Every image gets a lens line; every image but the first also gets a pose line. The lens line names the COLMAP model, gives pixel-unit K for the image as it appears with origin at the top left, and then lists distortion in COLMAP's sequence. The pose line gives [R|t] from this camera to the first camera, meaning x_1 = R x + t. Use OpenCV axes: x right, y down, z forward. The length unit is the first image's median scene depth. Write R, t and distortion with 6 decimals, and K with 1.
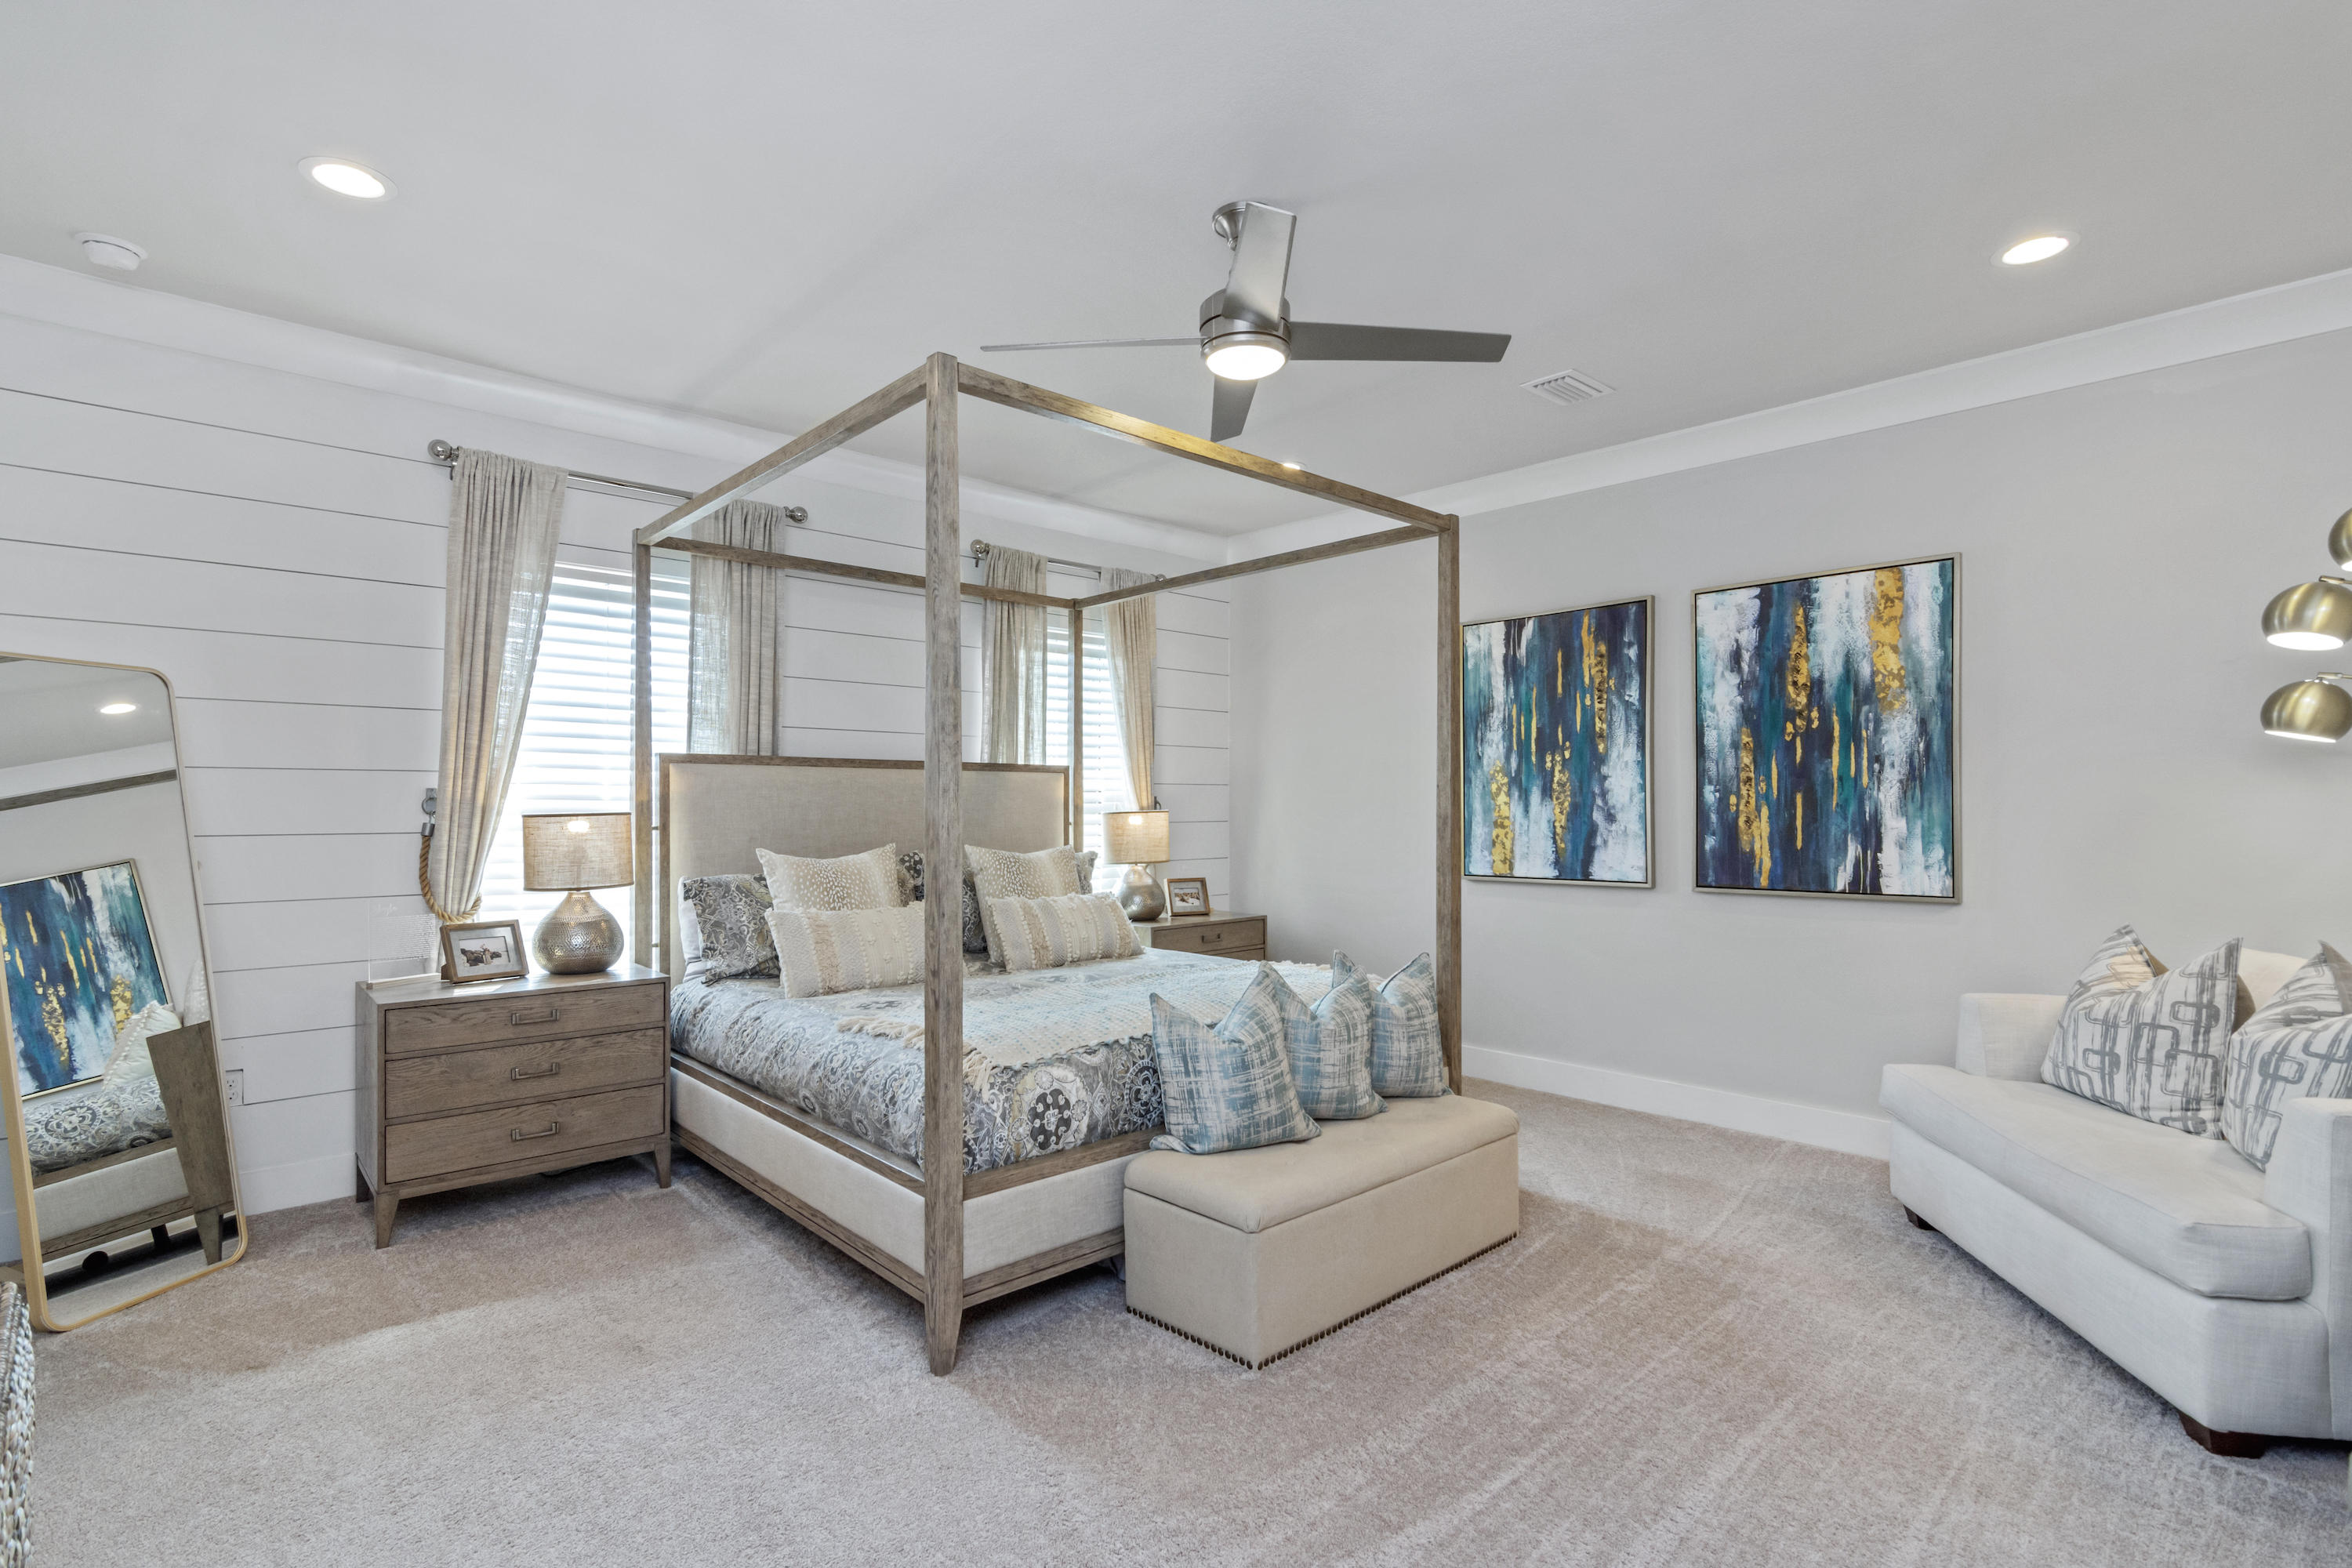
lens RADIAL K [[1129.8, 0, 1172.0], [0, 1129.8, 803.8], [0, 0, 1]] dist [-0.007807, 0.003049]
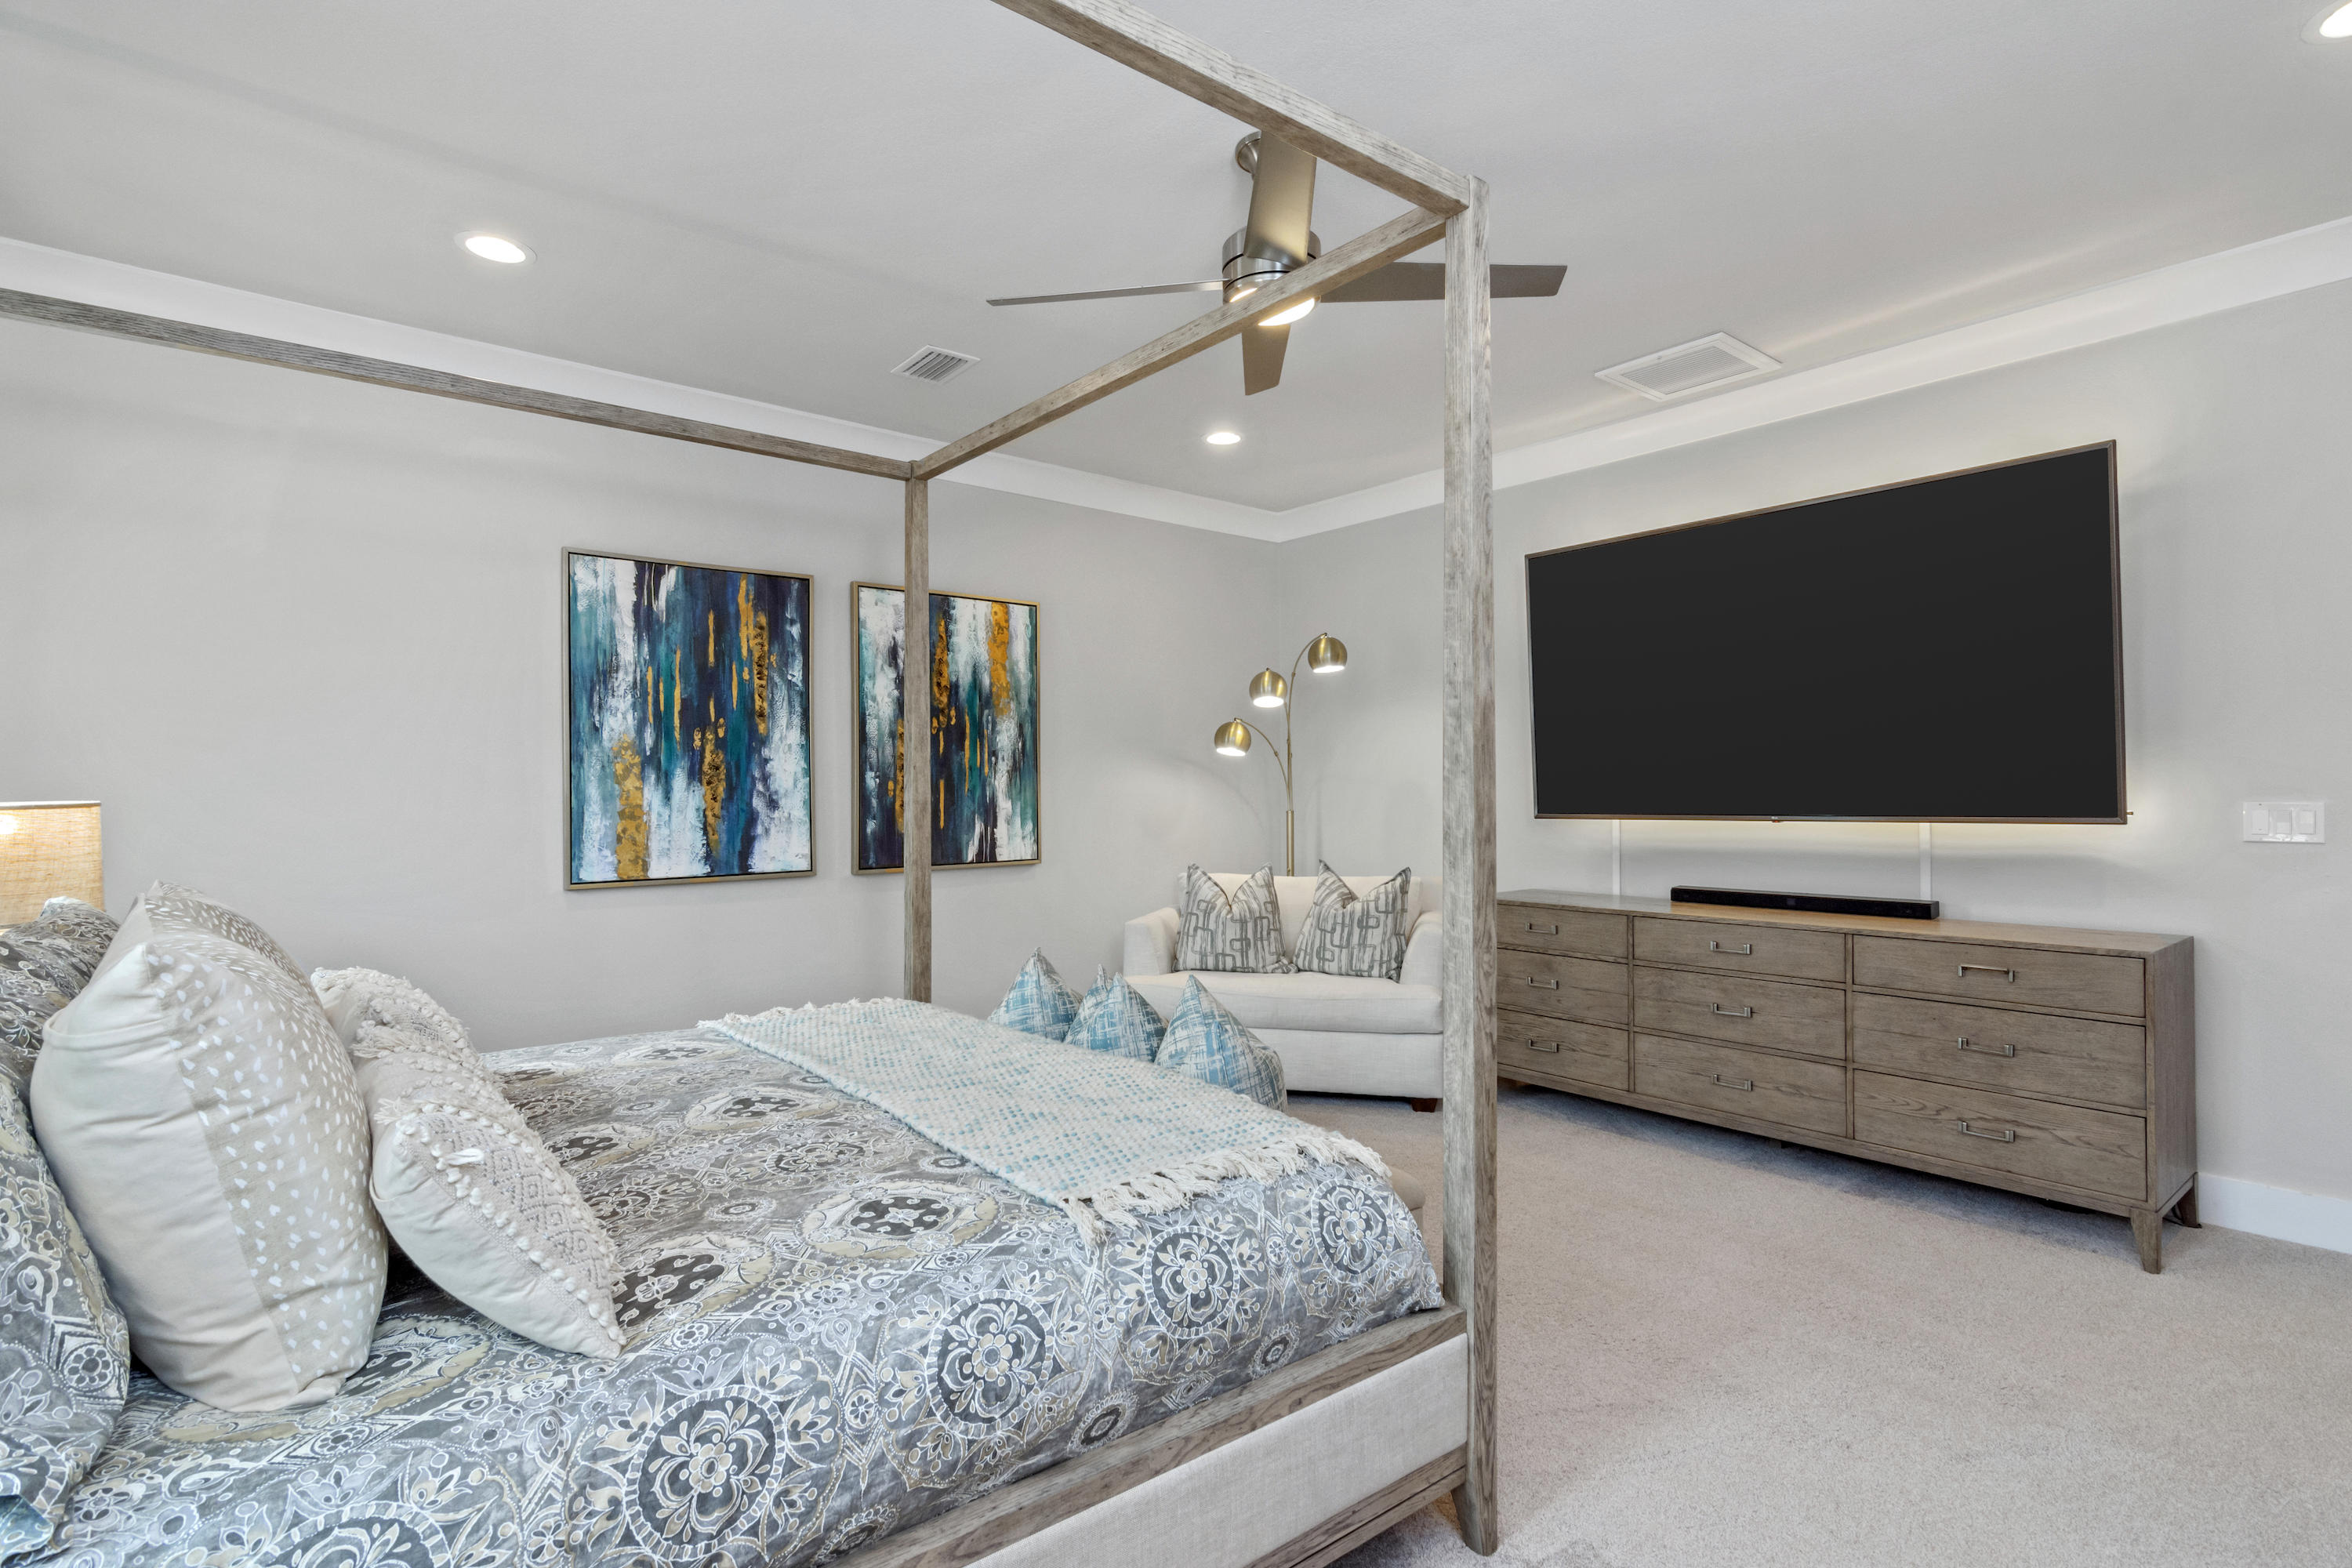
lens RADIAL K [[1129.8, 0, 1174.8], [0, 1129.8, 784.4], [0, 0, 1]] dist [-0.007807, 0.003049]
pose [[0.062218, 0.003501, 0.998056, -0.527192], [-0.001383, 0.999993, -0.003422, -0.001207], [-0.998062, -0.001167, 0.062223, 0.623995]]
